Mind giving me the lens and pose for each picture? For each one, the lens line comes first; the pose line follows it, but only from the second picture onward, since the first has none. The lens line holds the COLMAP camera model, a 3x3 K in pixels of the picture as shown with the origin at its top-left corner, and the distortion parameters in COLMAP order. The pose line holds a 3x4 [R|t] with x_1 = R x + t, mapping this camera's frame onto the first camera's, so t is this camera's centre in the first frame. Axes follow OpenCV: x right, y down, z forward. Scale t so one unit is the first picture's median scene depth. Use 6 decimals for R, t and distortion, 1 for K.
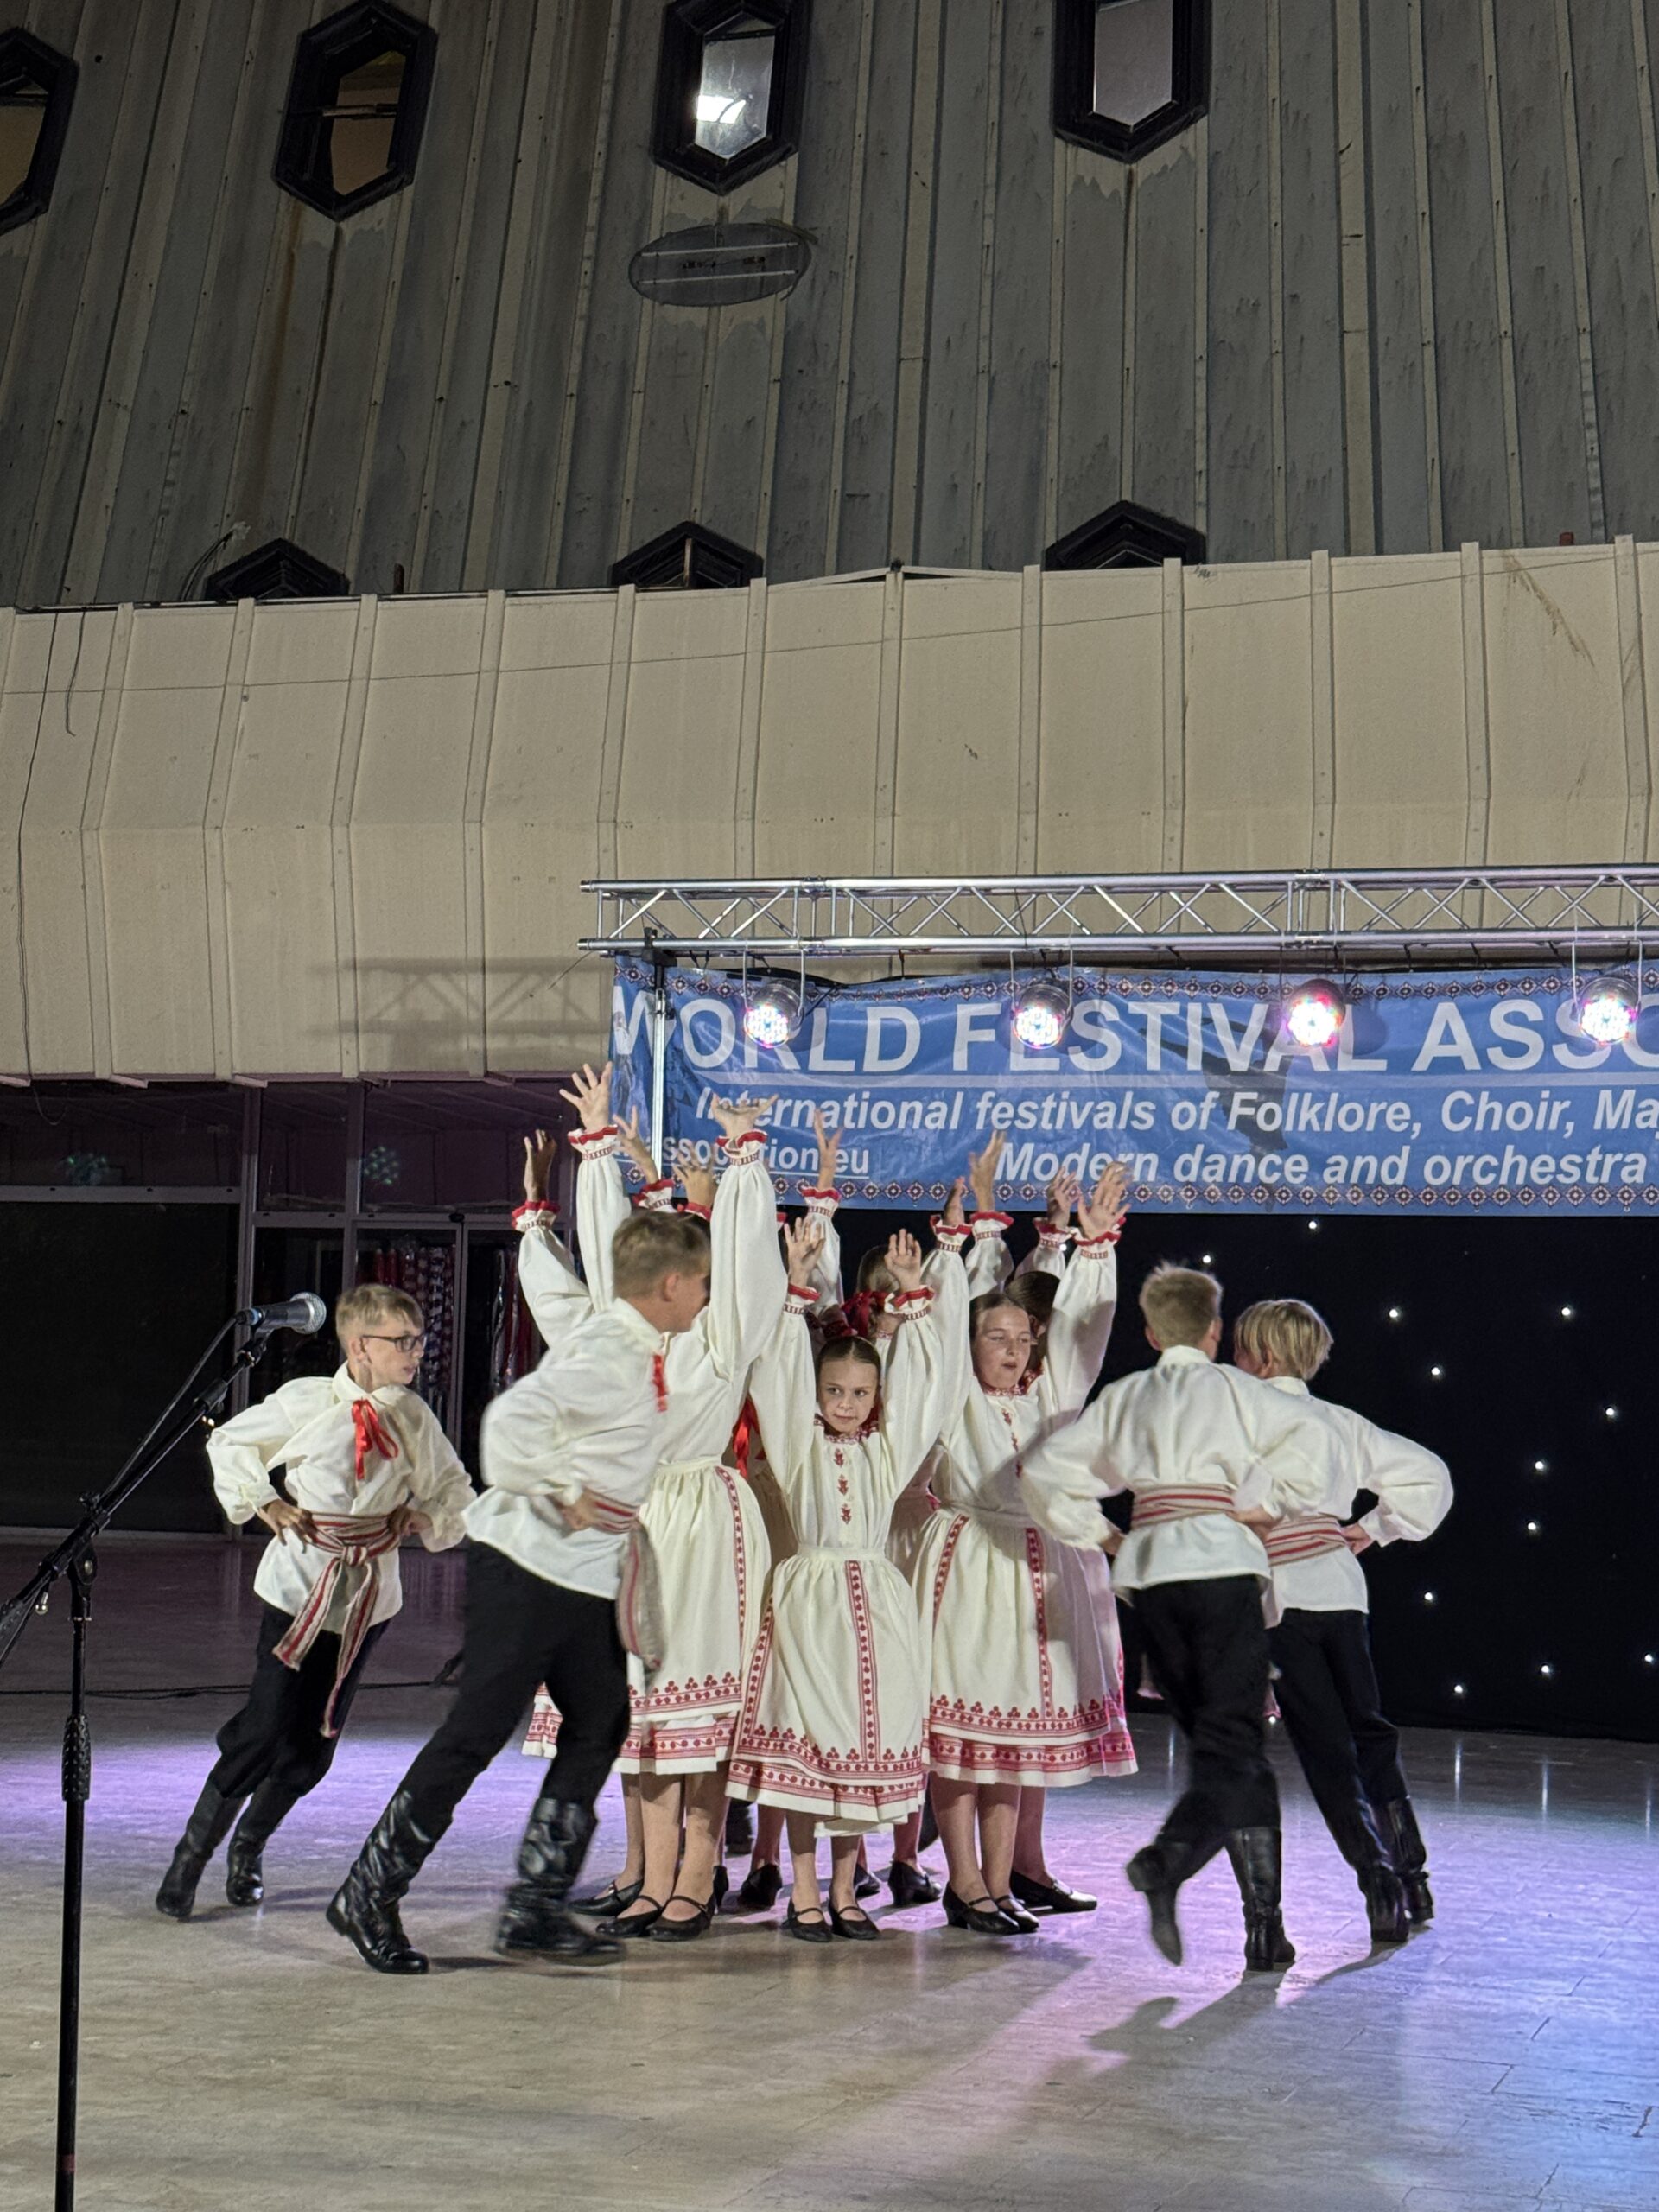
lens RADIAL K [[3768.0, 0, 829.5], [0, 3768.0, 1106.0], [0, 0, 1]] dist [0.118622, 0.126628]
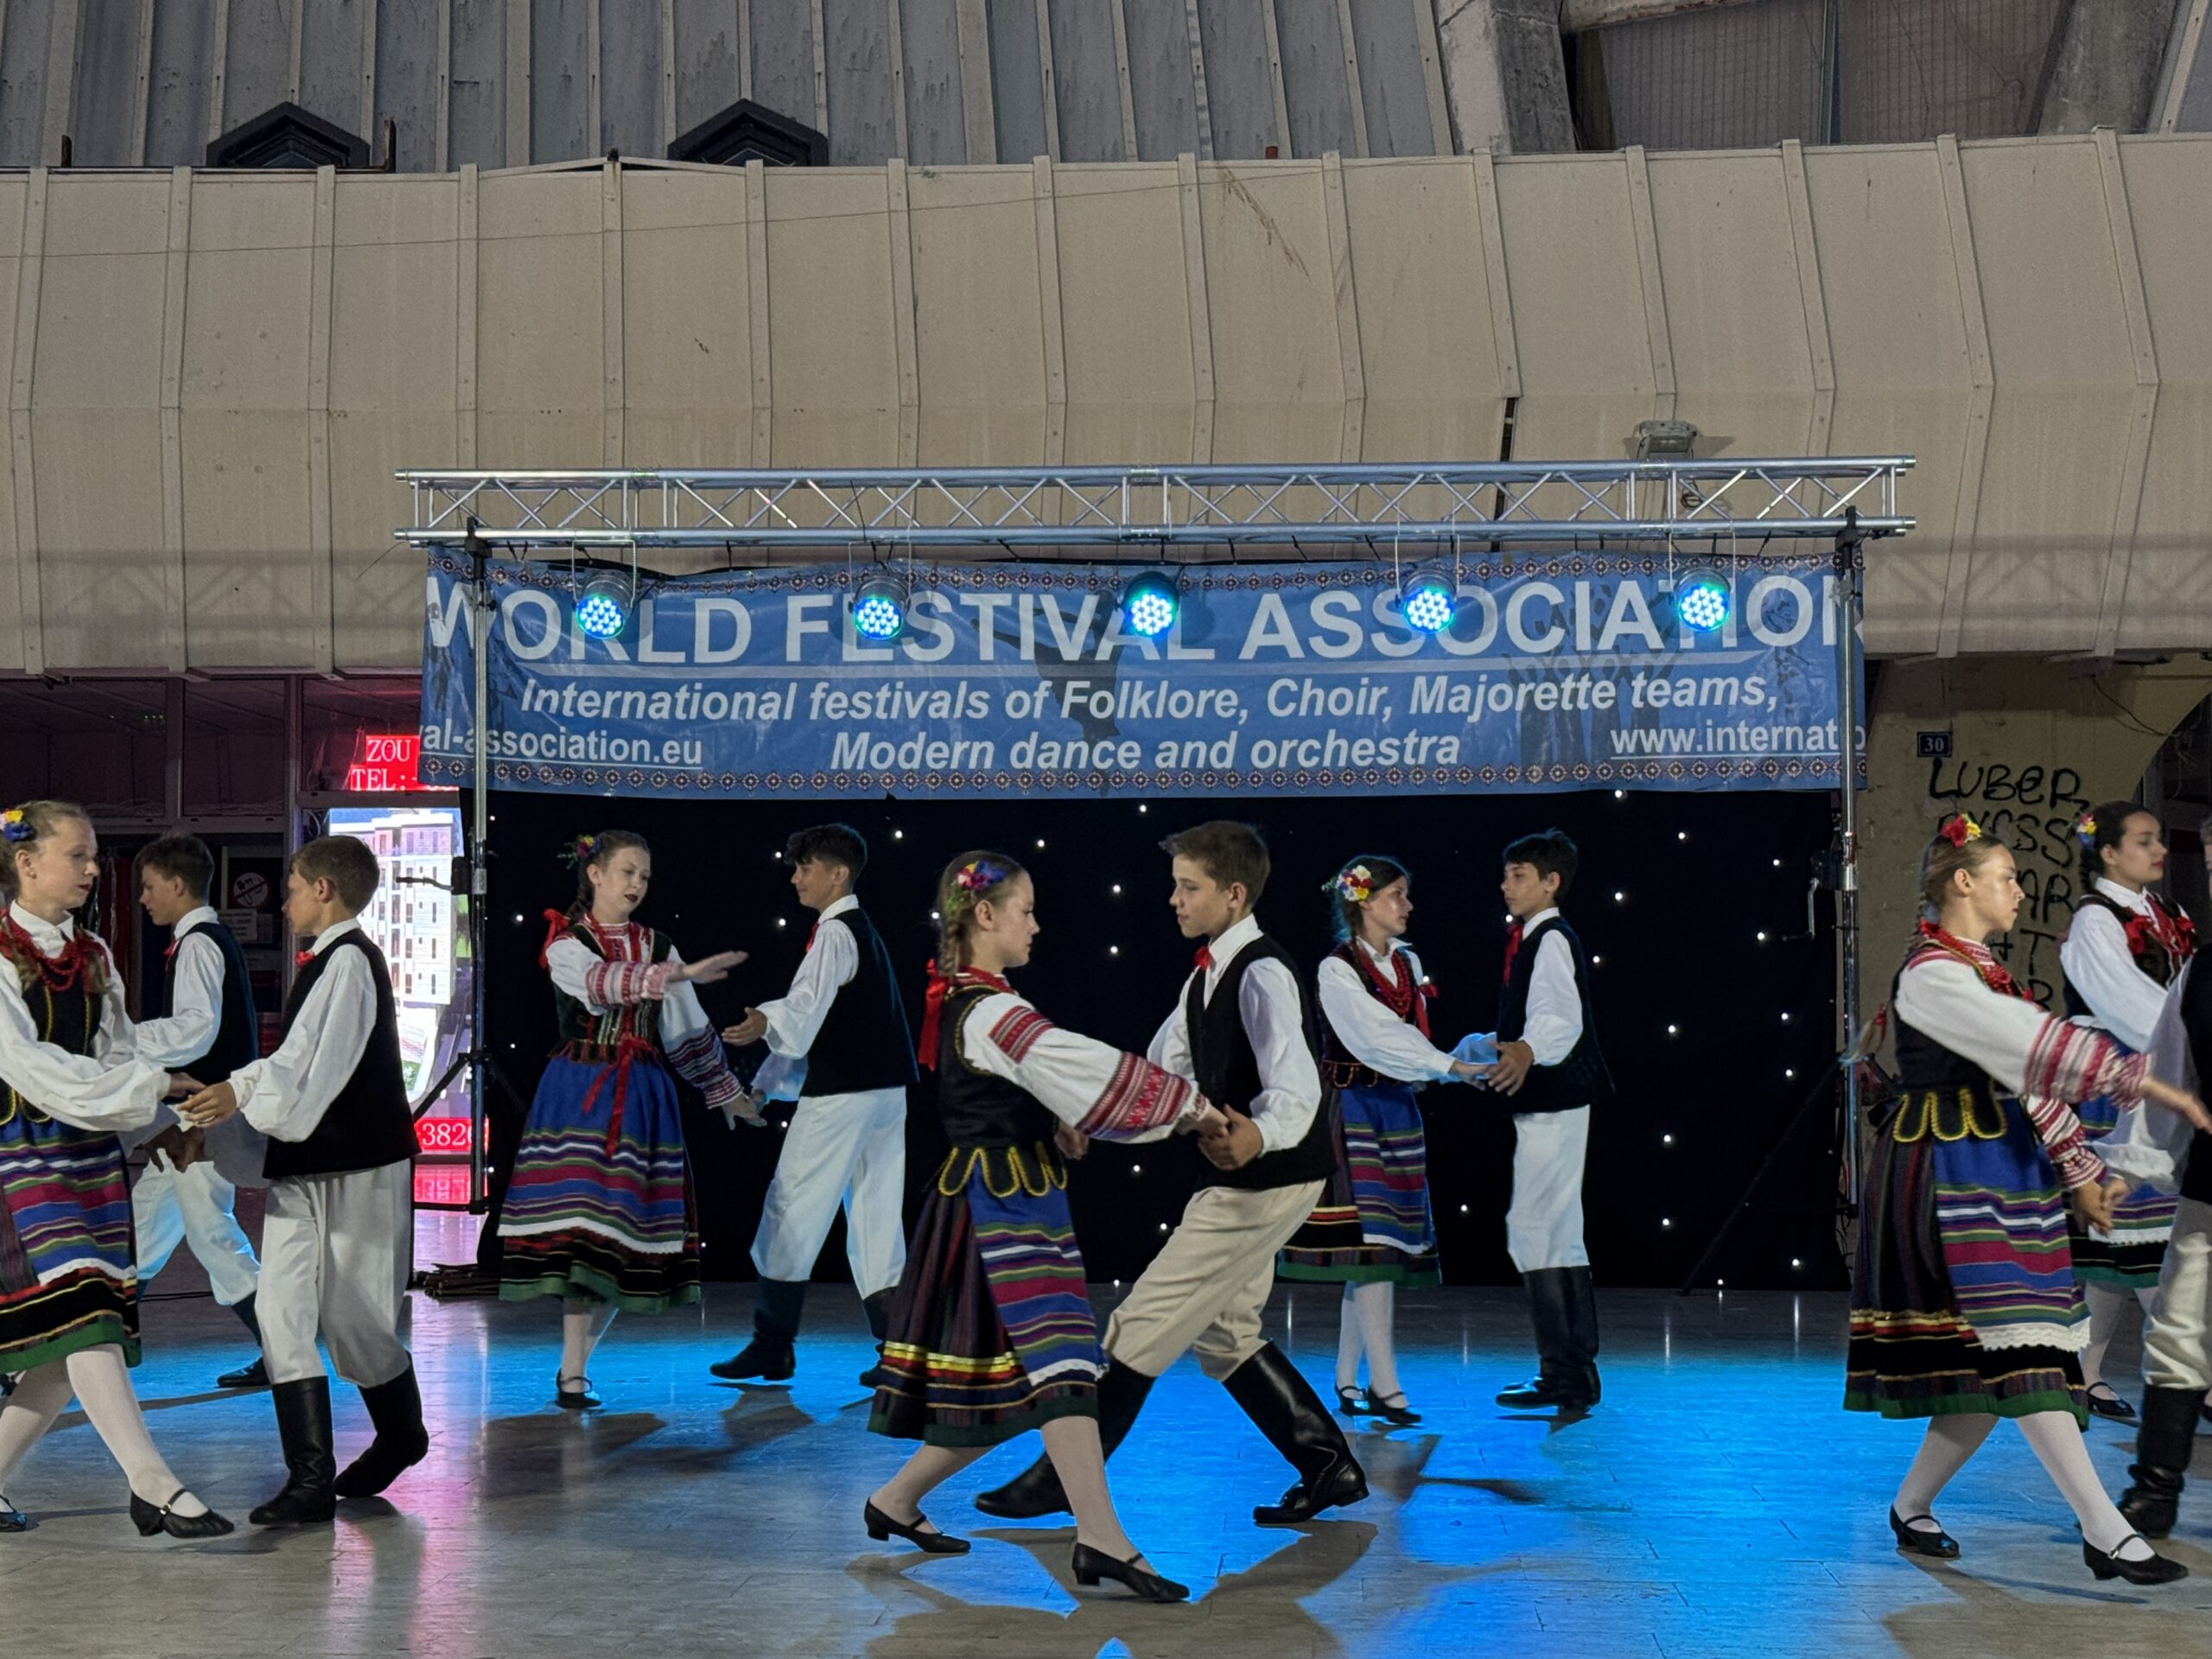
lens RADIAL K [[3705.5, 0, 1106.0], [0, 3705.5, 829.5], [0, 0, 1]] dist [0.121213, 0.154696]
pose [[0.970855, -0.015548, 0.239164, -0.124641], [0.007753, 0.999409, 0.033500, 0.003006], [-0.239544, -0.030670, 0.970401, 0.014311]]
